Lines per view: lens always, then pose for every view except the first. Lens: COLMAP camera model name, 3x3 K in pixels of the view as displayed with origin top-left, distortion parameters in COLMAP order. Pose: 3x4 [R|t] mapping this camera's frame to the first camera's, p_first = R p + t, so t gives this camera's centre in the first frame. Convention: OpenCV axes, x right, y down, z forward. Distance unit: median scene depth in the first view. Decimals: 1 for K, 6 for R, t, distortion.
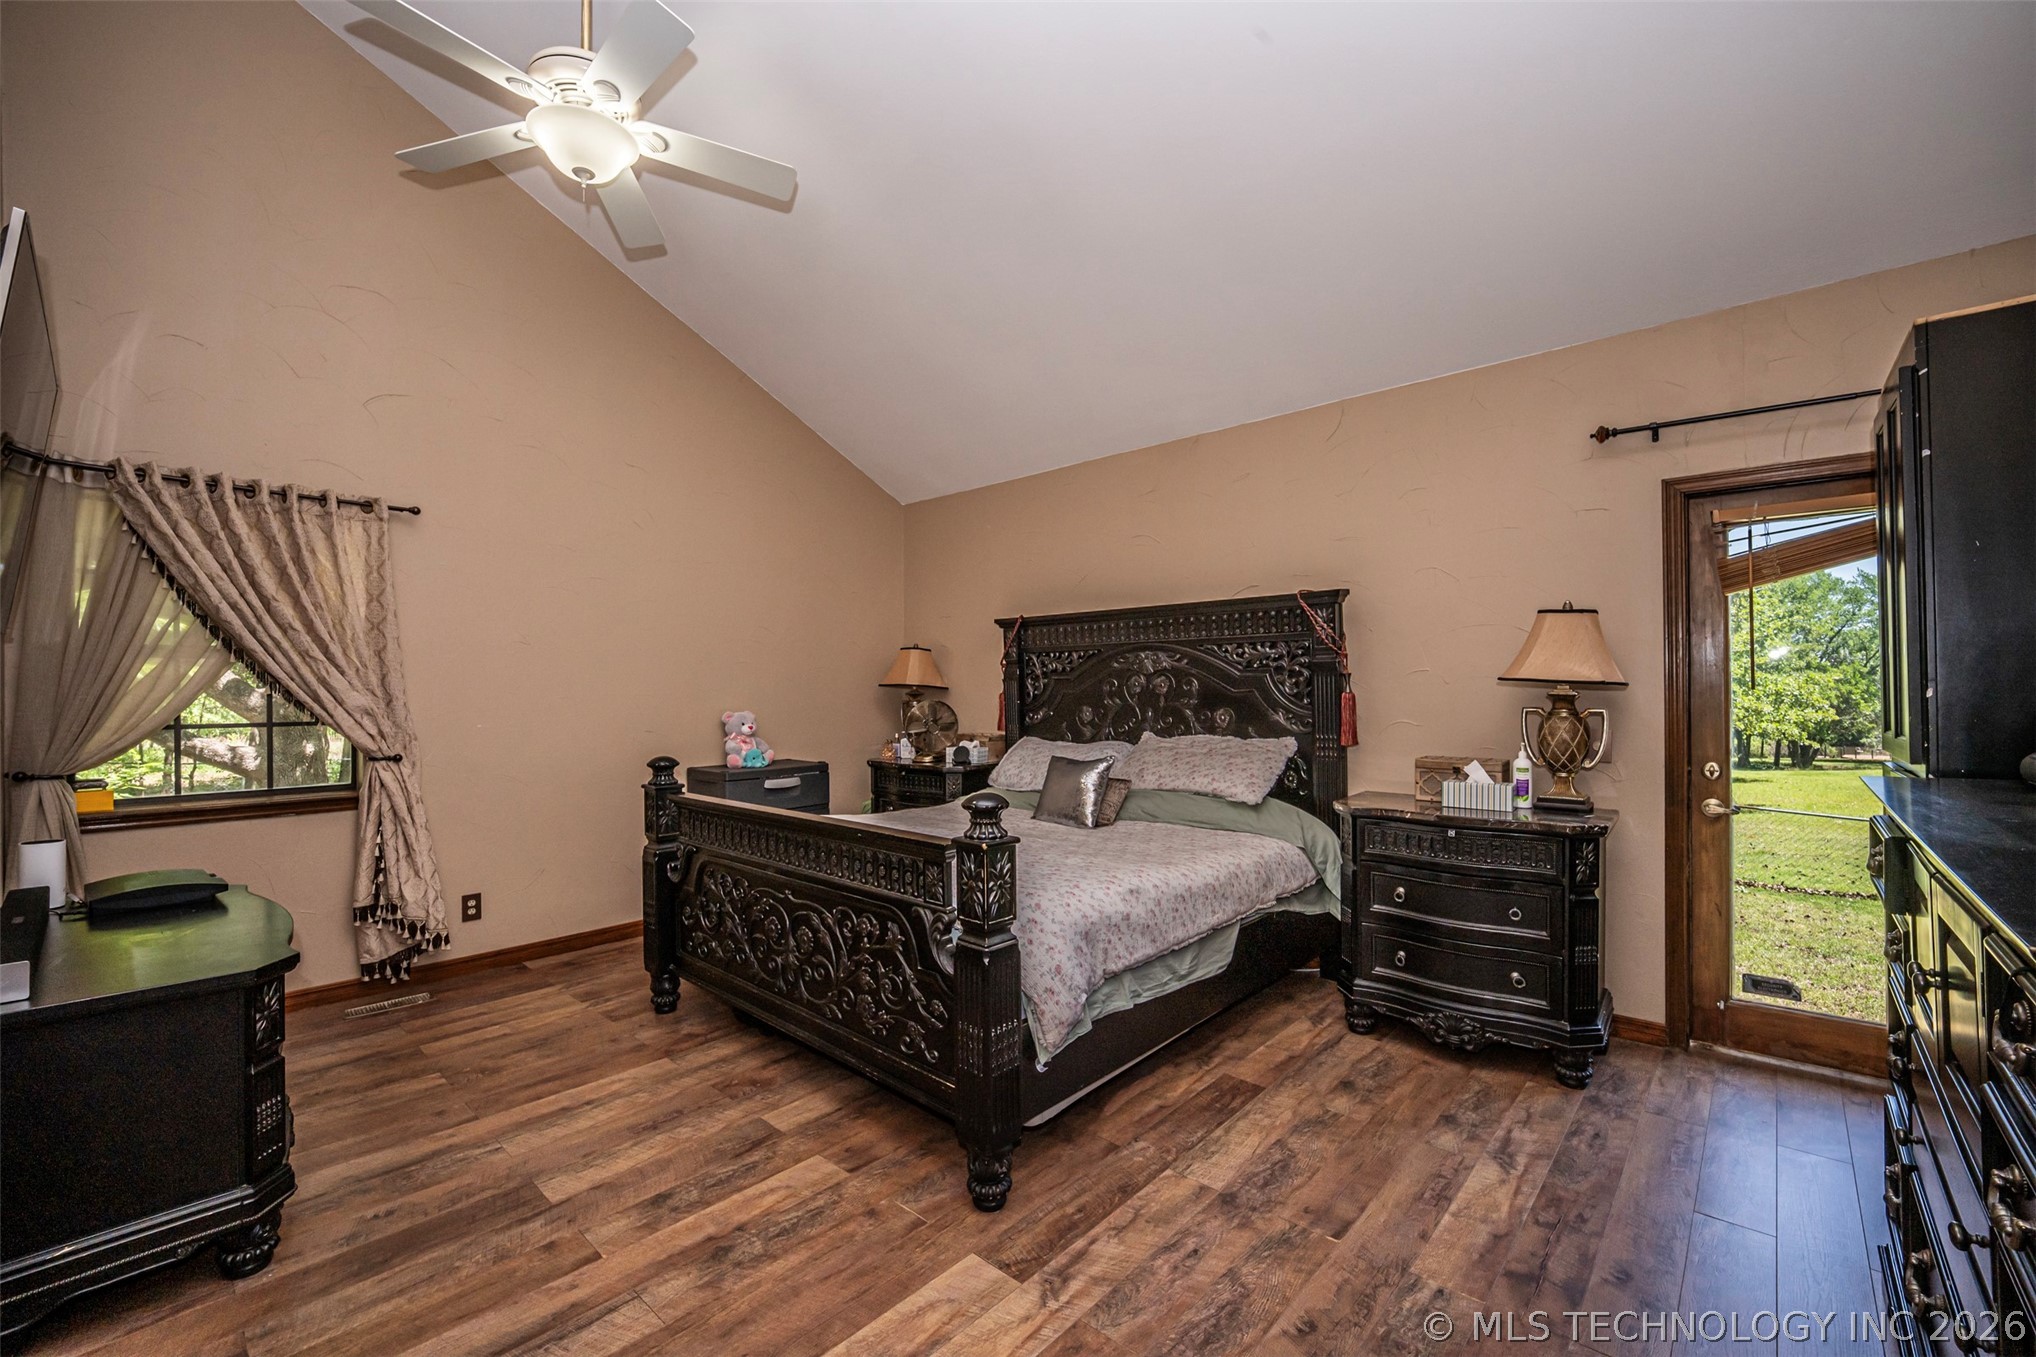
lens RADIAL K [[849.4, 0, 1021.9], [0, 849.4, 676.3], [0, 0, 1]] dist [0.000977, -0.010294]
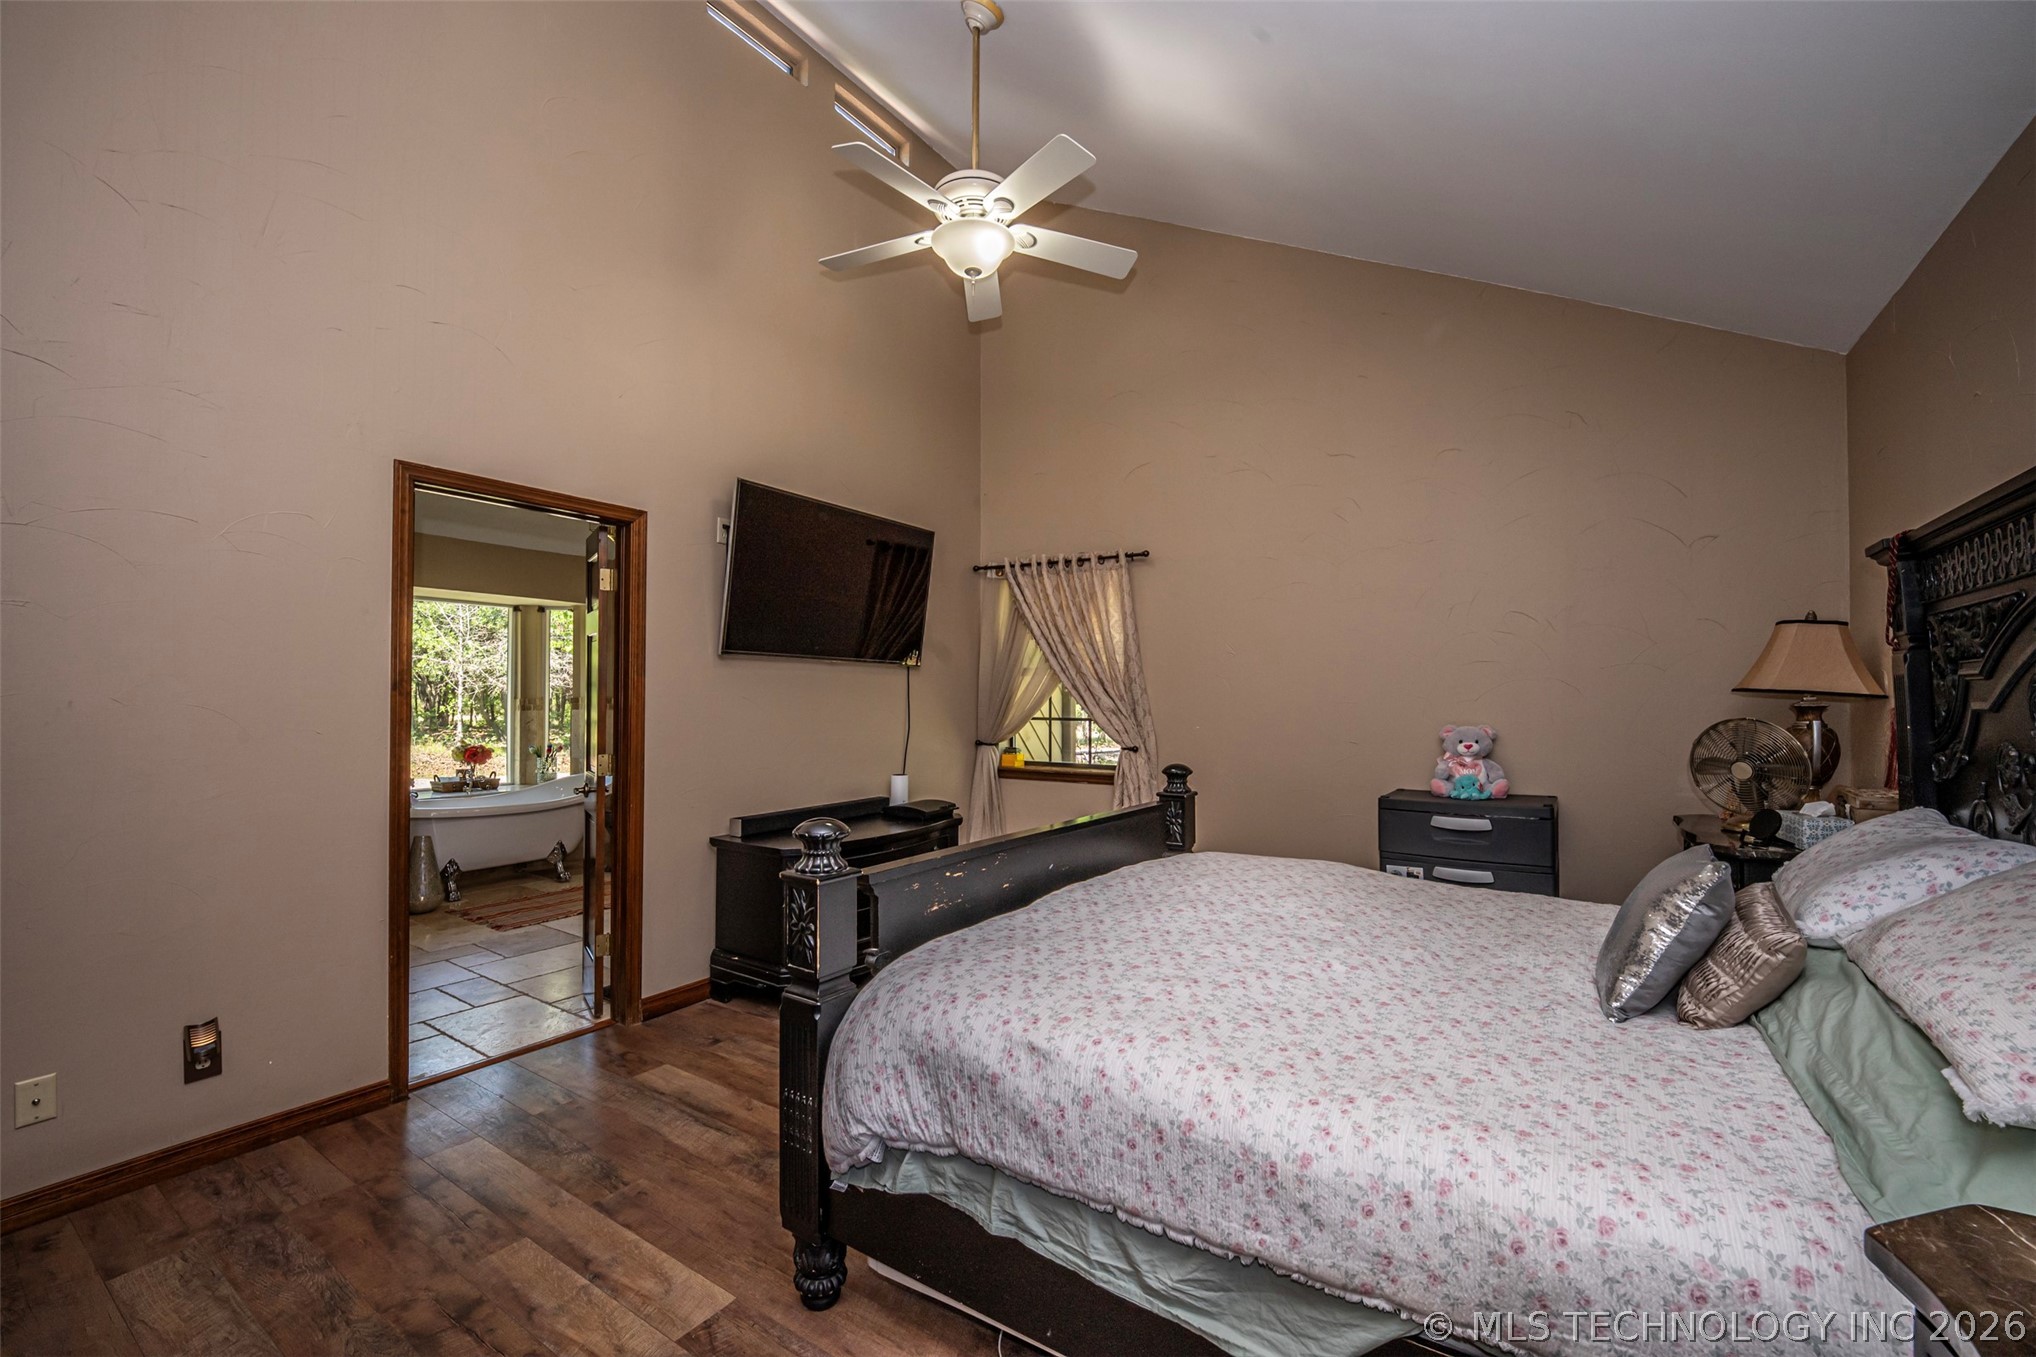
lens RADIAL K [[849.4, 0, 1021.9], [0, 849.4, 676.3], [0, 0, 1]] dist [0.000977, -0.010294]
pose [[0.131000, -0.017102, -0.991235, 0.665691], [0.013201, 0.999793, -0.015505, 0.005632], [0.991295, -0.011054, 0.131198, 0.859976]]
